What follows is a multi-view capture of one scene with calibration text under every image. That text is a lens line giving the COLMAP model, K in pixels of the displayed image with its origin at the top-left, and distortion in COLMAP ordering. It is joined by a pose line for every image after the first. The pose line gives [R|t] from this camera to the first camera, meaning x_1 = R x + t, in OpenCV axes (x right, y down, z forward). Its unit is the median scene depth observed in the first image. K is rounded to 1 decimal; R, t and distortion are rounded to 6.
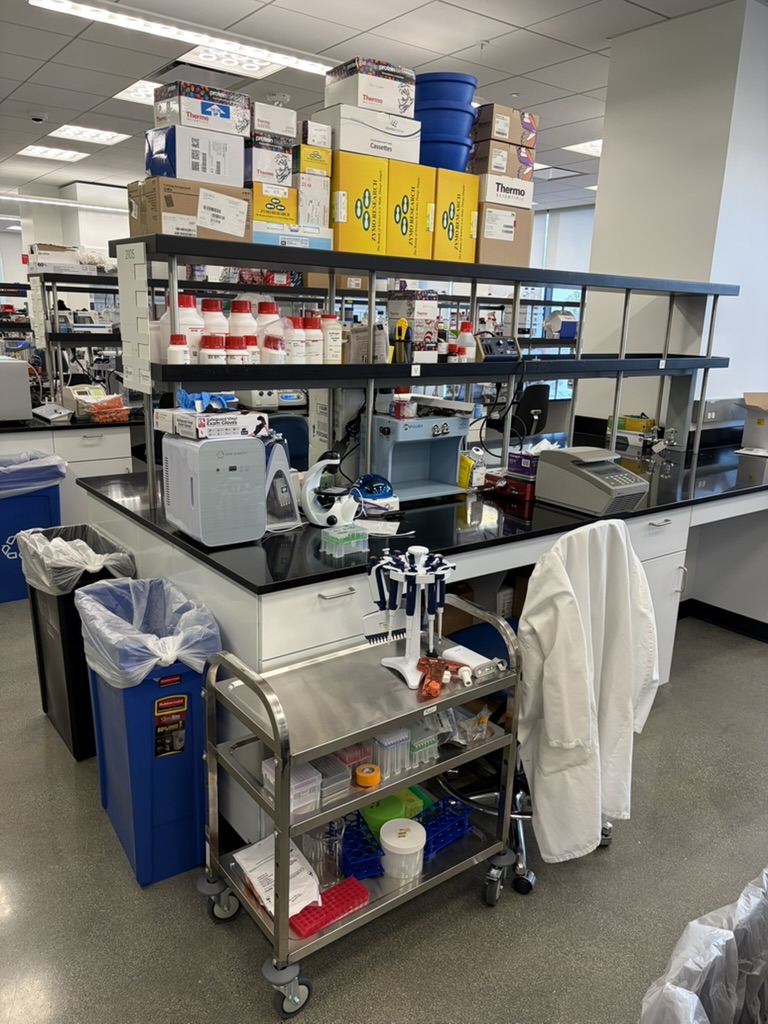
lens RADIAL K [[778.9, 0, 387.3], [0, 778.9, 512.7], [0, 0, 1]] dist [0.039801, -0.048096]
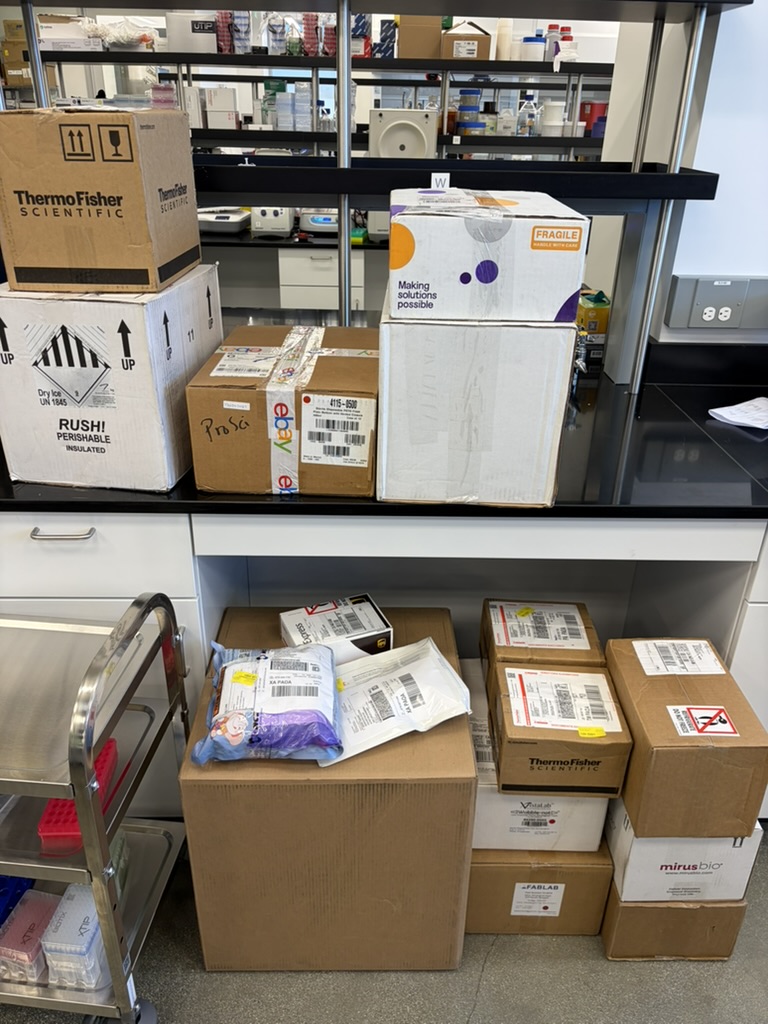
lens RADIAL K [[778.9, 0, 384.7], [0, 778.9, 511.6], [0, 0, 1]] dist [0.039801, -0.048096]
pose [[0.805269, 0.258188, -0.533743, 0.847608], [-0.140091, 0.957573, 0.251849, -0.164012], [0.576122, -0.128033, 0.807274, 0.829418]]
